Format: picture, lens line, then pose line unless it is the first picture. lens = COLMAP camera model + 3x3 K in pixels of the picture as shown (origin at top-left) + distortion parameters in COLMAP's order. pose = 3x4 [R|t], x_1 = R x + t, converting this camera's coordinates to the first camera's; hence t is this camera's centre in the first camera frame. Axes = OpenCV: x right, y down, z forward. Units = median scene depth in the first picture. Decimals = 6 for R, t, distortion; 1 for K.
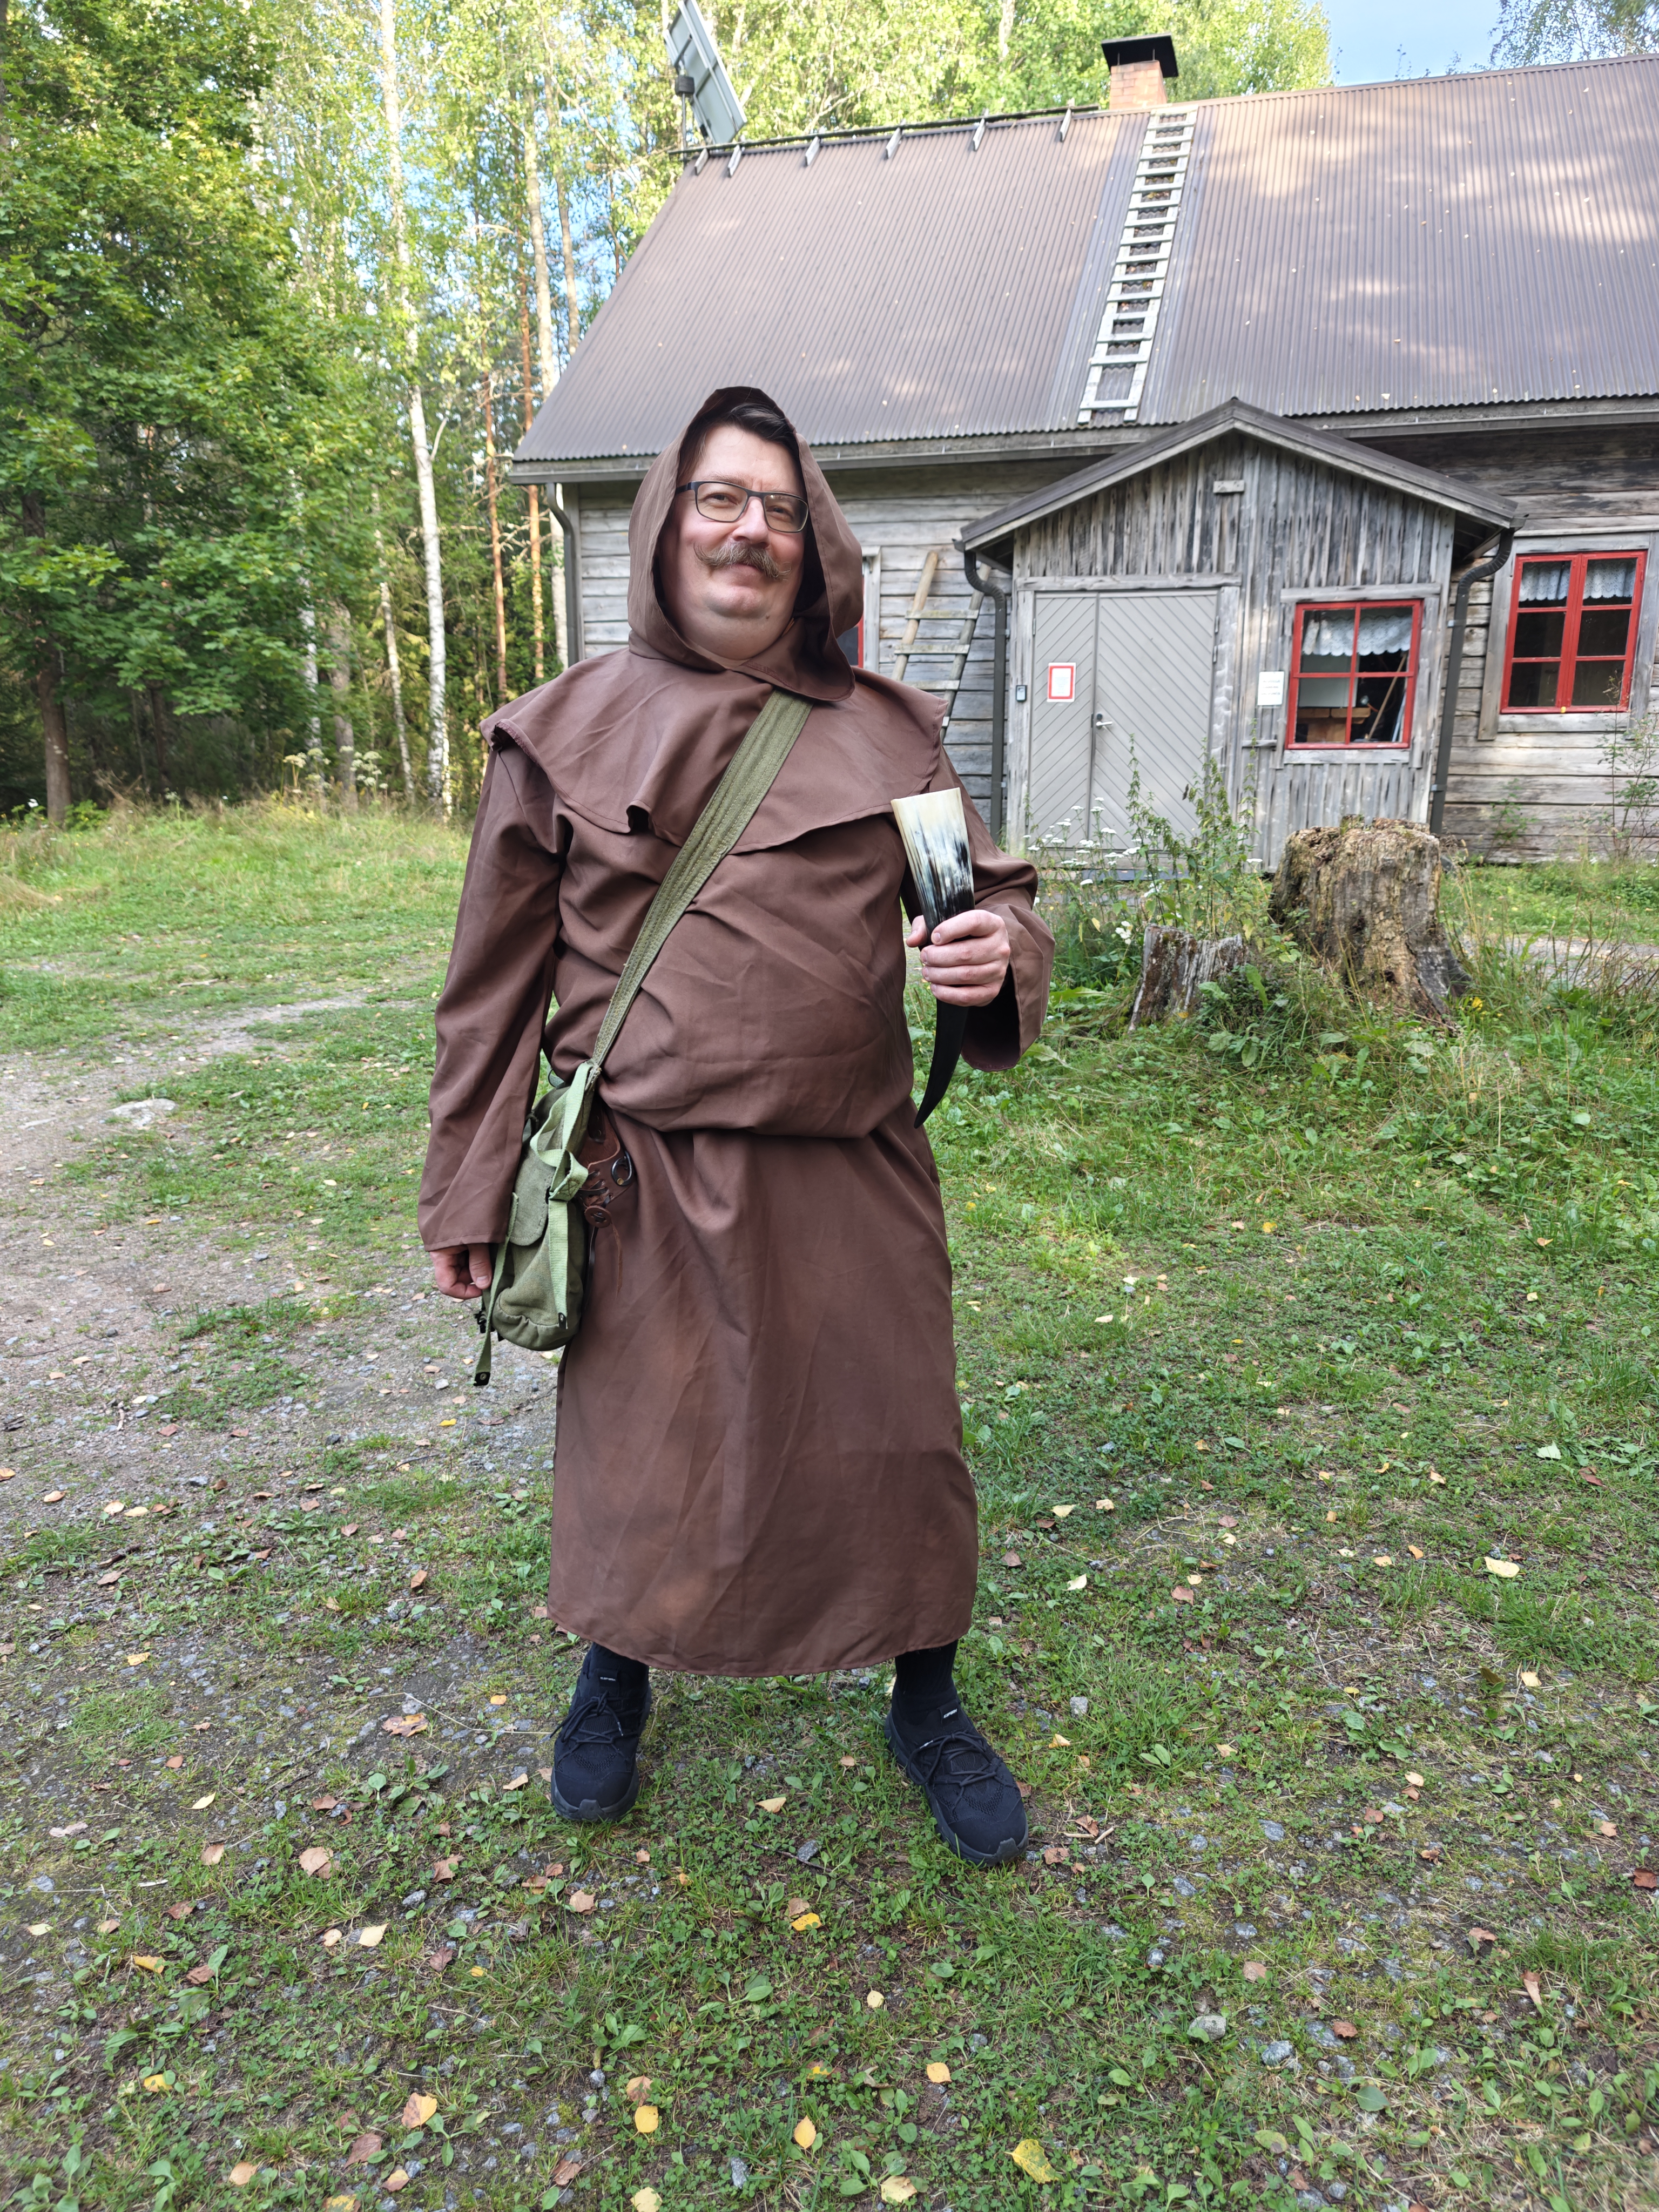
lens RADIAL K [[1510.7, 0, 821.9], [0, 1510.7, 1107.2], [0, 0, 1]] dist [0.058551, -0.062123]
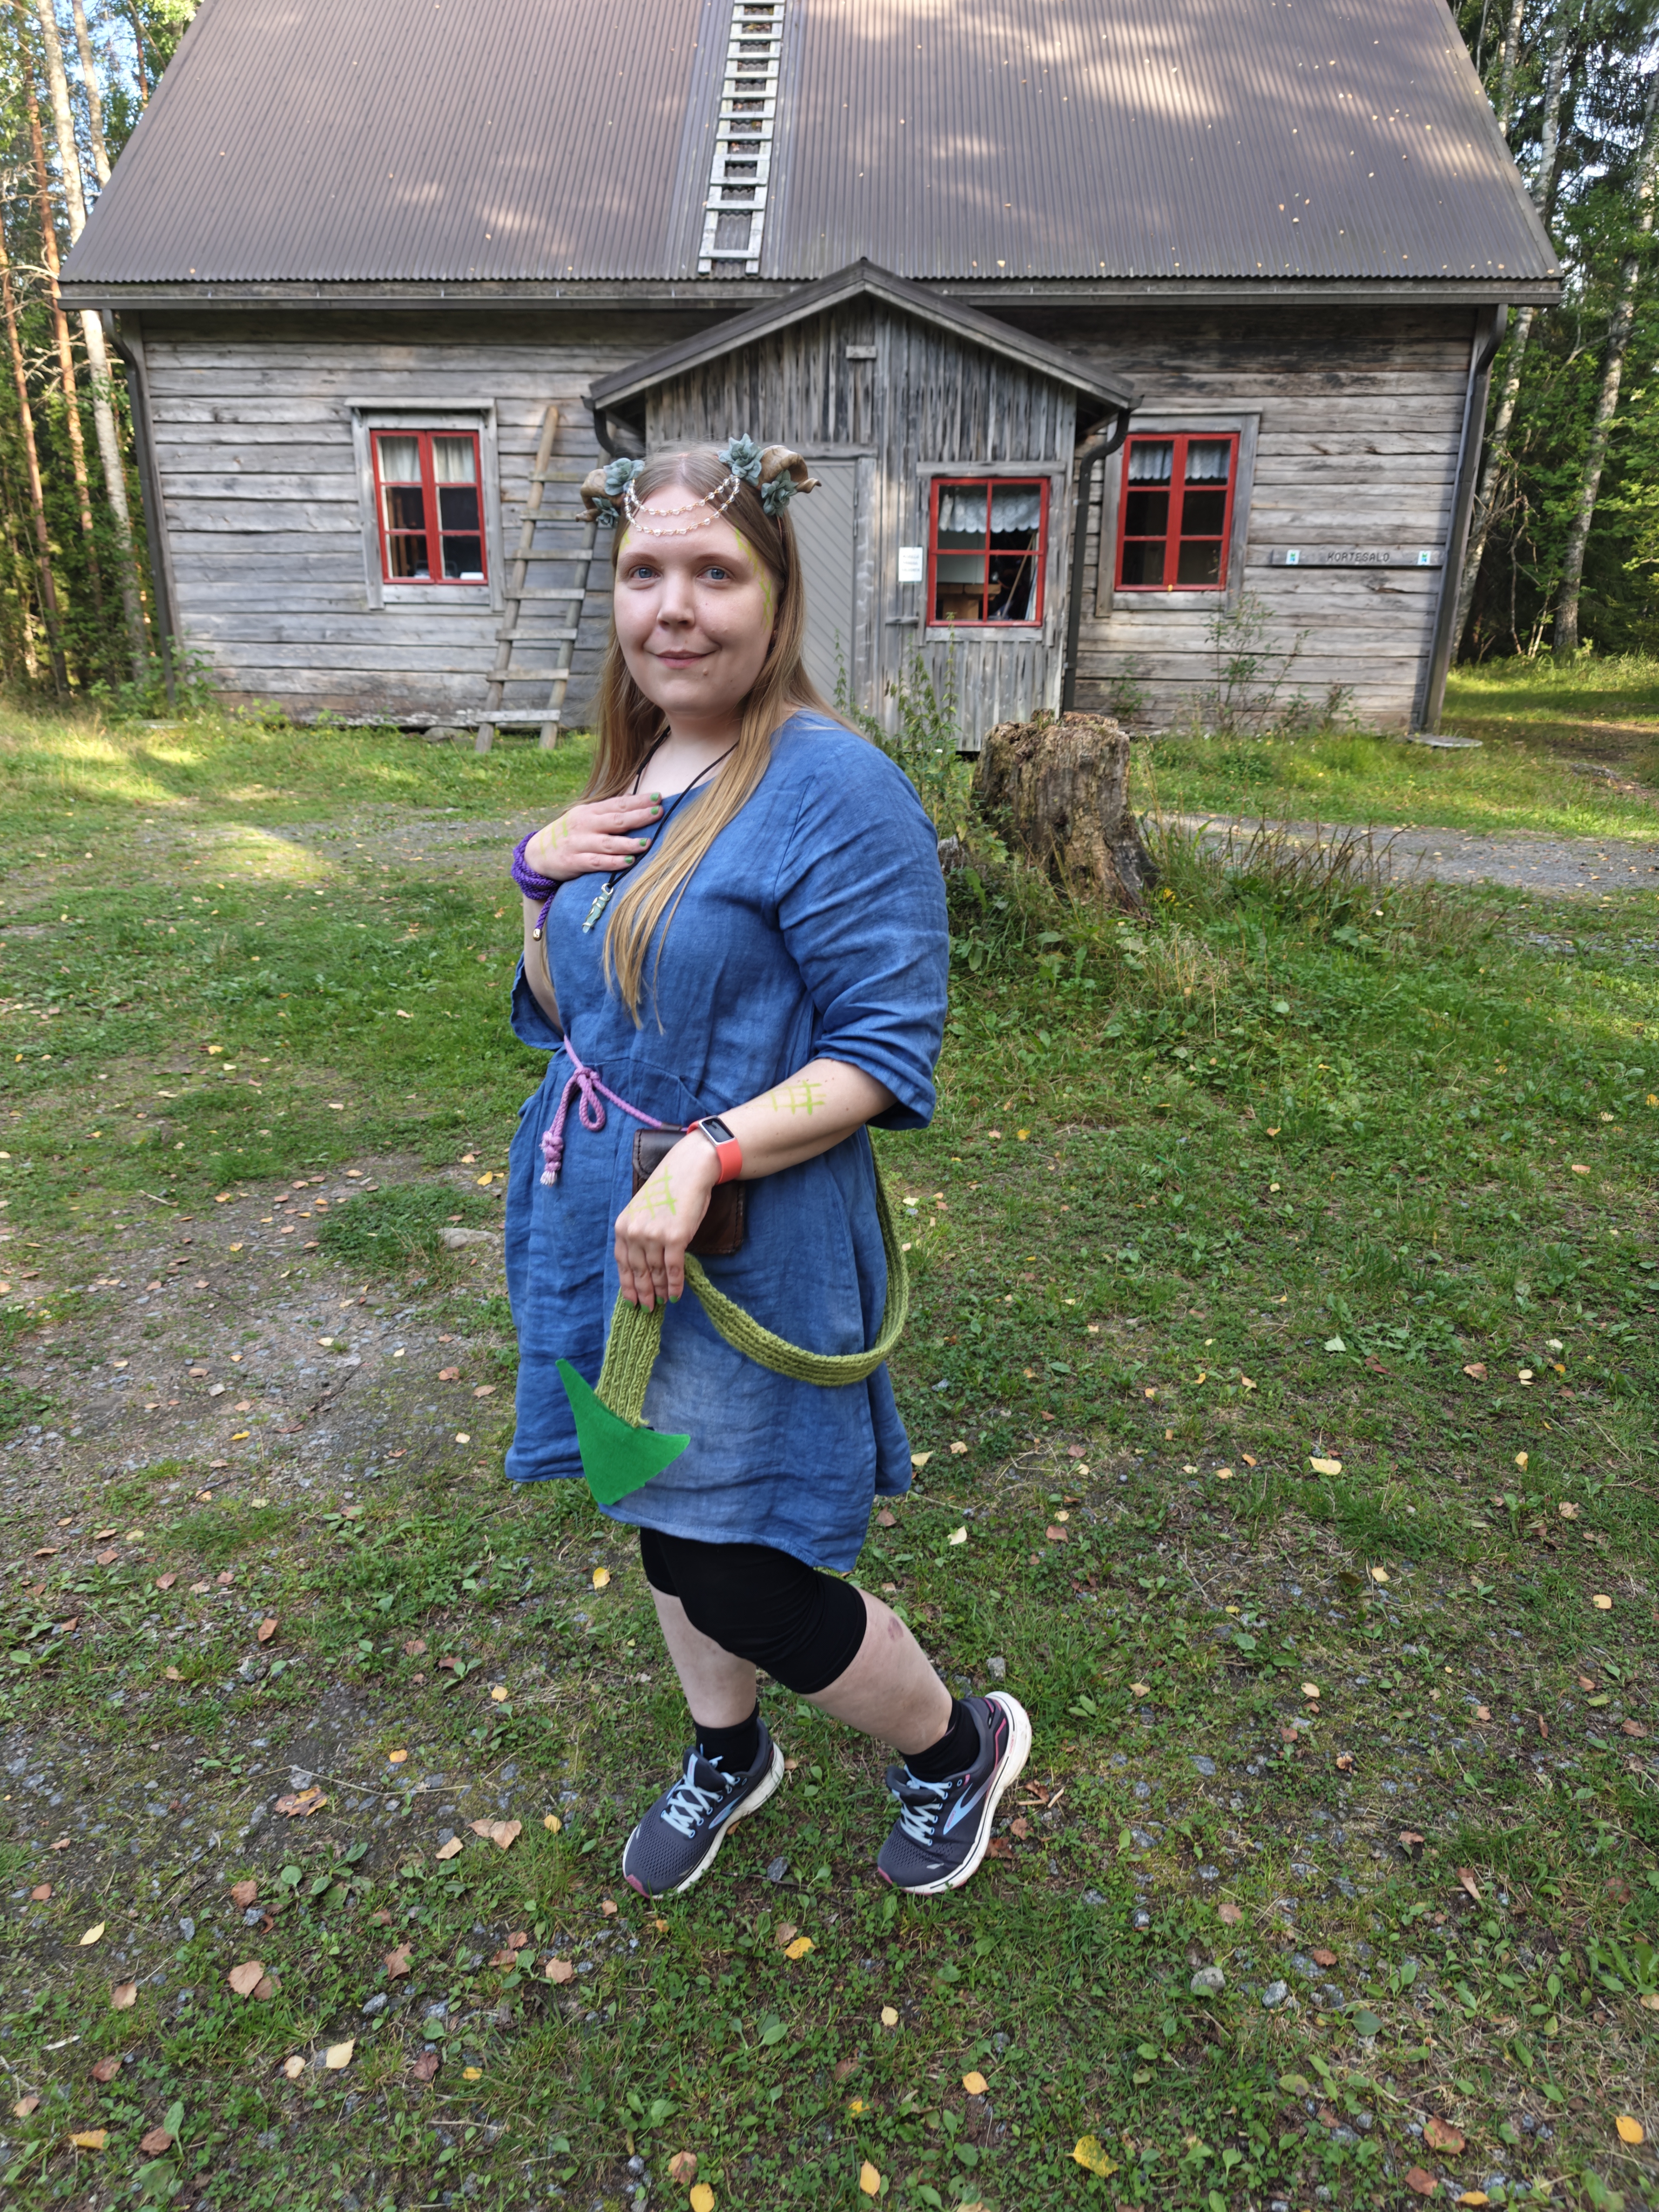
lens RADIAL K [[1508.7, 0, 803.6], [0, 1508.7, 1128.1], [0, 0, 1]] dist [0.038083, -0.037591]
pose [[0.970741, -0.074409, 0.228311, -0.030023], [0.051600, 0.993206, 0.104305, -0.014192], [-0.234521, -0.089472, 0.967985, 0.016188]]
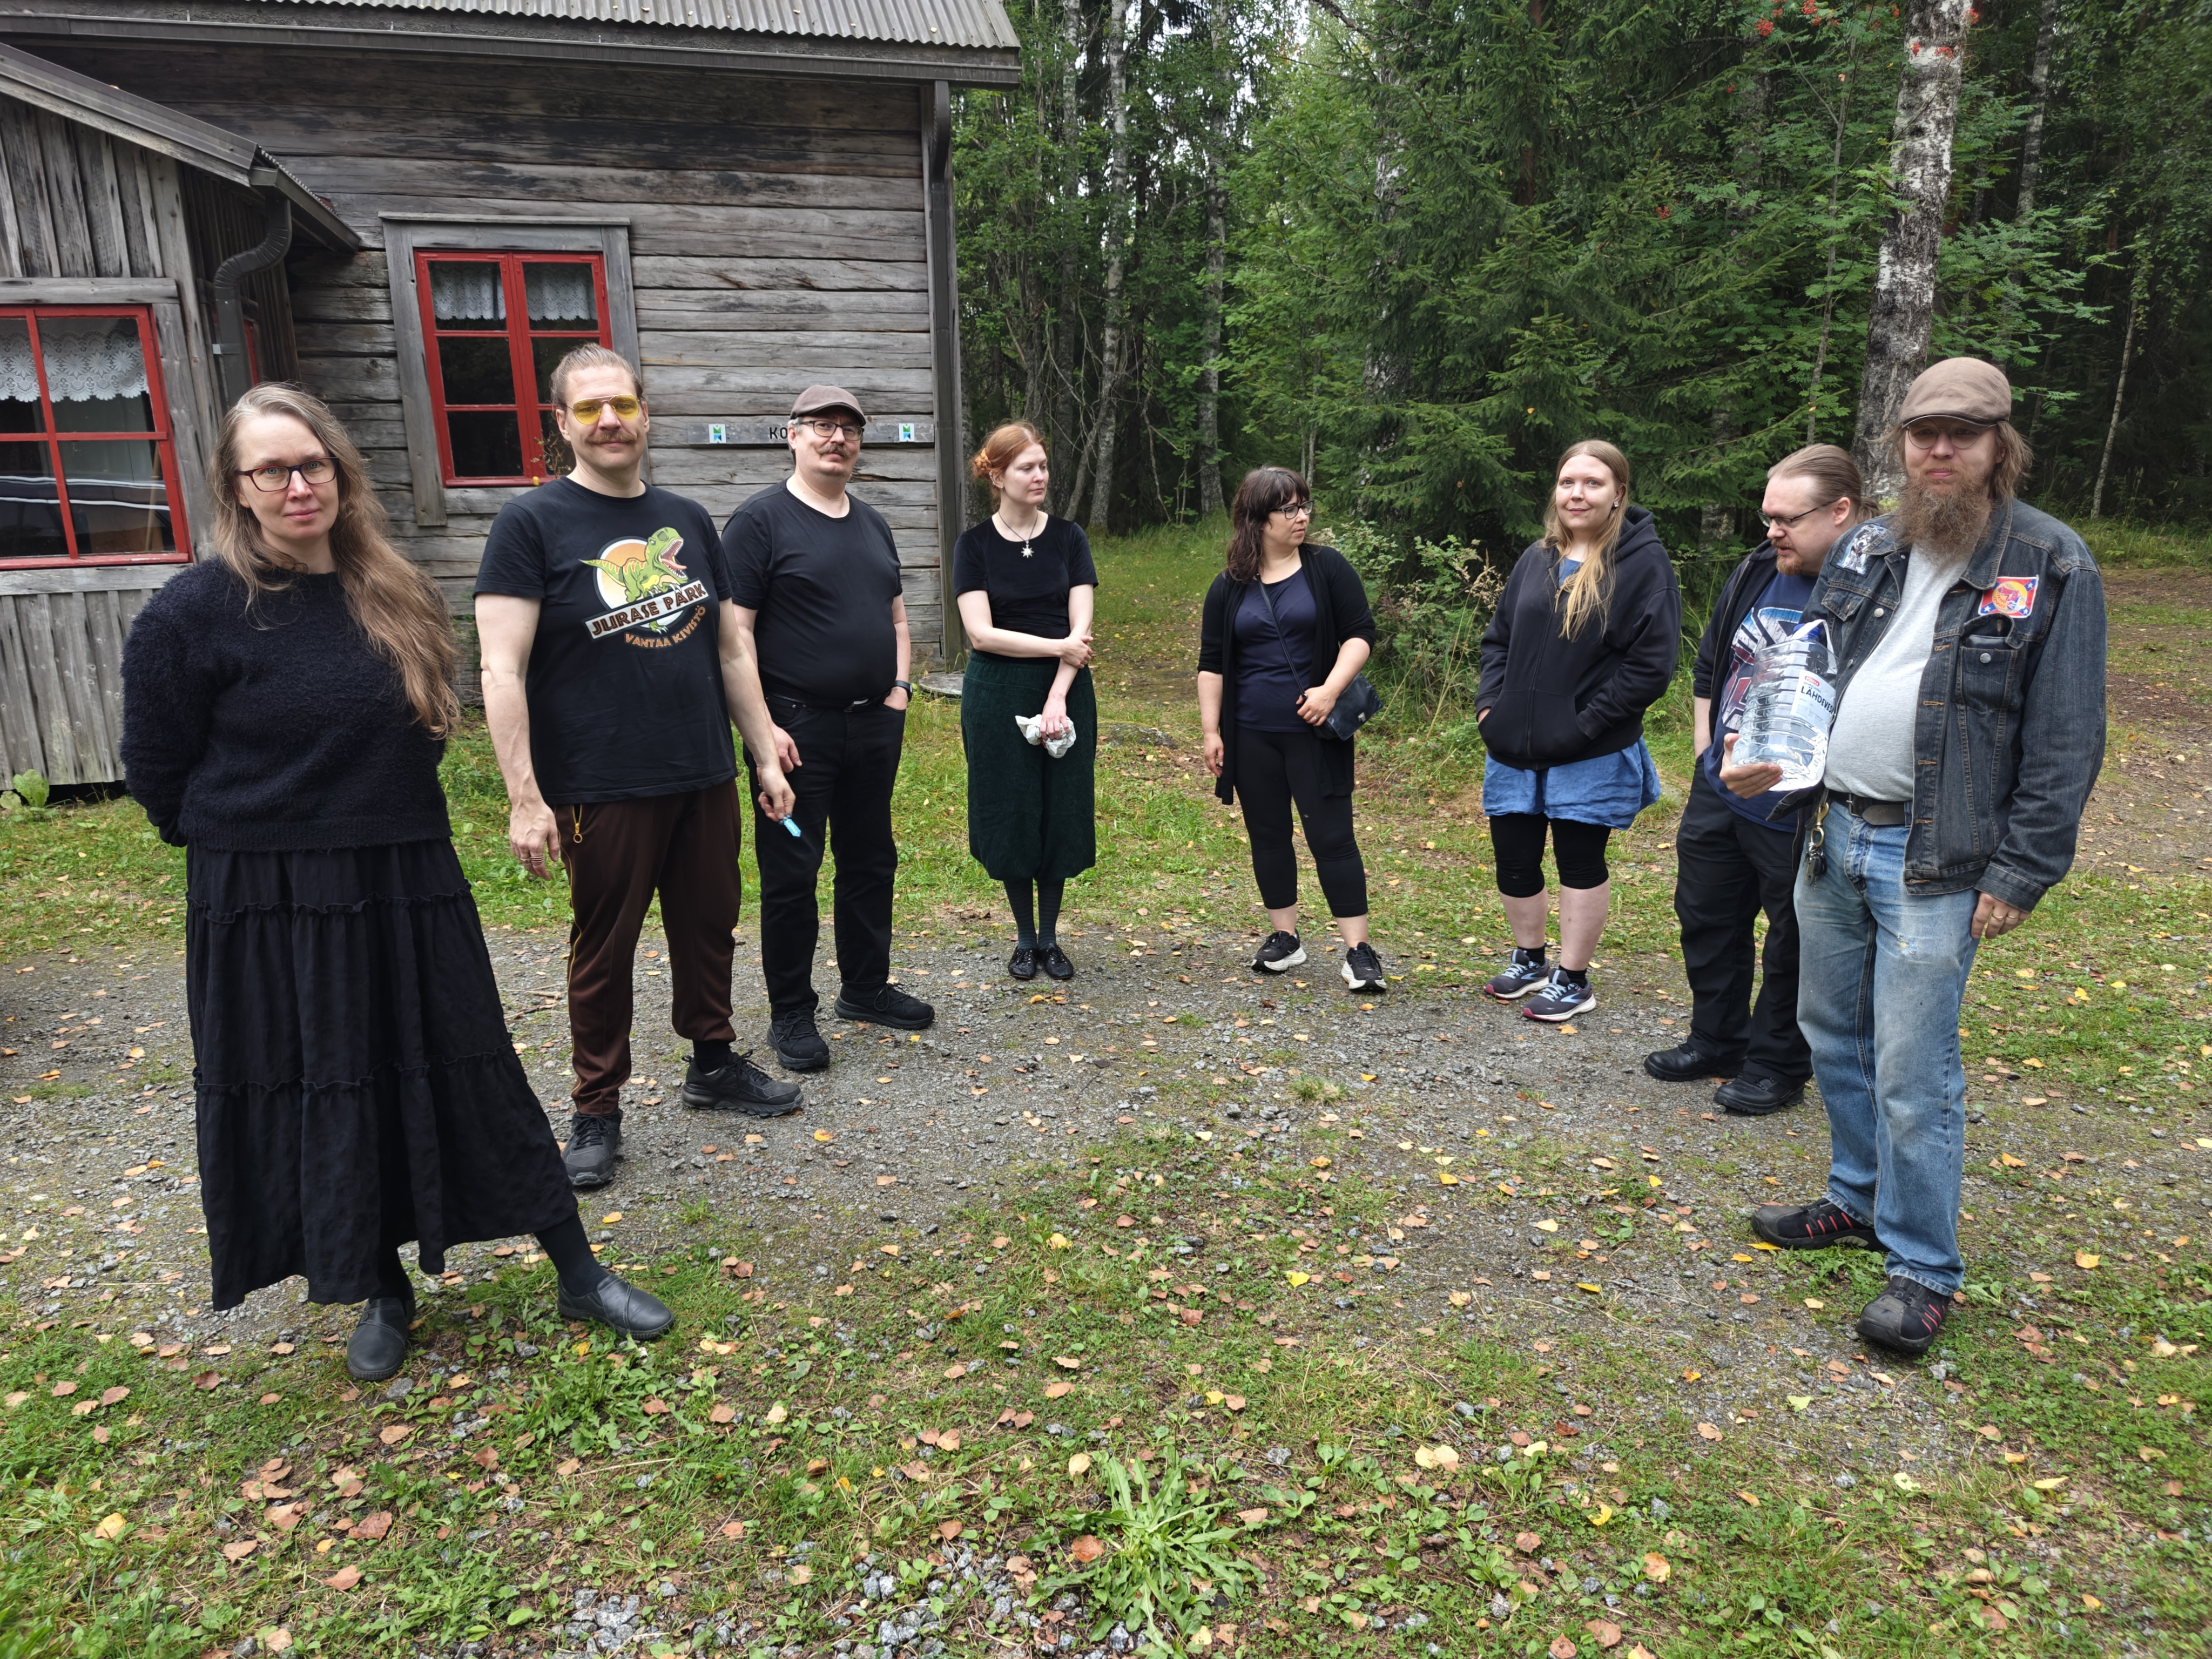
lens RADIAL K [[1544.5, 0, 1107.5], [0, 1544.5, 829.4], [0, 0, 1]] dist [0.057109, -0.051359]
pose [[0.832184, -0.145978, 0.534939, 0.343564], [0.150063, 0.988015, 0.036170, -0.104533], [-0.533808, 0.050174, 0.844116, 0.317702]]
